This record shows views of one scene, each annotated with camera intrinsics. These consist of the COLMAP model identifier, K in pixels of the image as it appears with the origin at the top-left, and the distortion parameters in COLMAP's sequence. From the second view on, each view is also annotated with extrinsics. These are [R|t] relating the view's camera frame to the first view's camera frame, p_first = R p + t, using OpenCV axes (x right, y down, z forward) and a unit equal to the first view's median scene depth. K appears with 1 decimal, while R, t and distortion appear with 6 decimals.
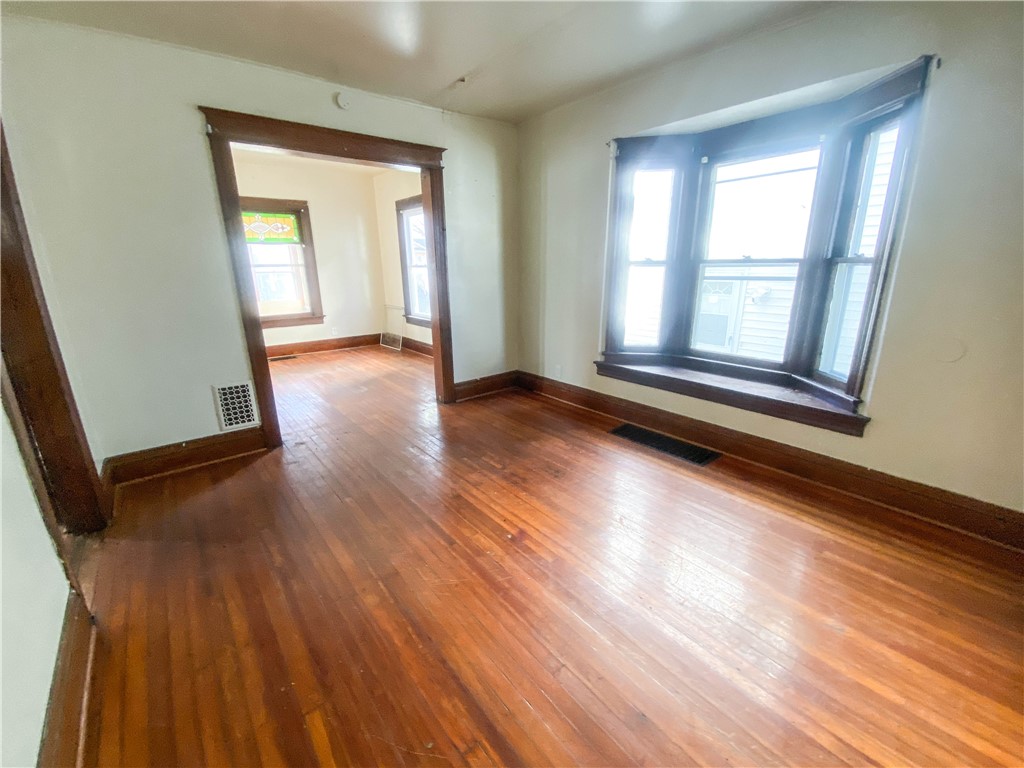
lens RADIAL K [[424.5, 0, 512.0], [0, 424.5, 384.0], [0, 0, 1]] dist [0.000397, 0.000101]
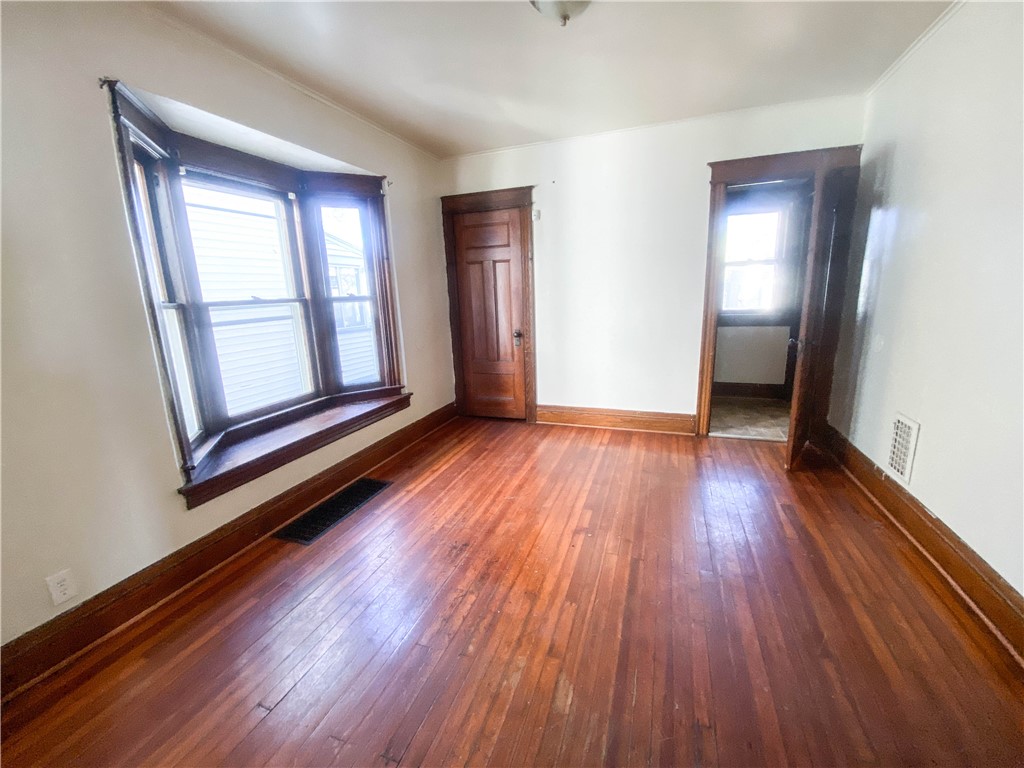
lens RADIAL K [[399.6, 0, 512.0], [0, 399.6, 384.0], [0, 0, 1]] dist [-0.014751, -0.000133]
pose [[-0.511071, -0.156424, 0.845185, -0.622250], [0.276768, 0.900983, 0.334109, -0.340434], [-0.813760, 0.404674, -0.417173, 1.261642]]
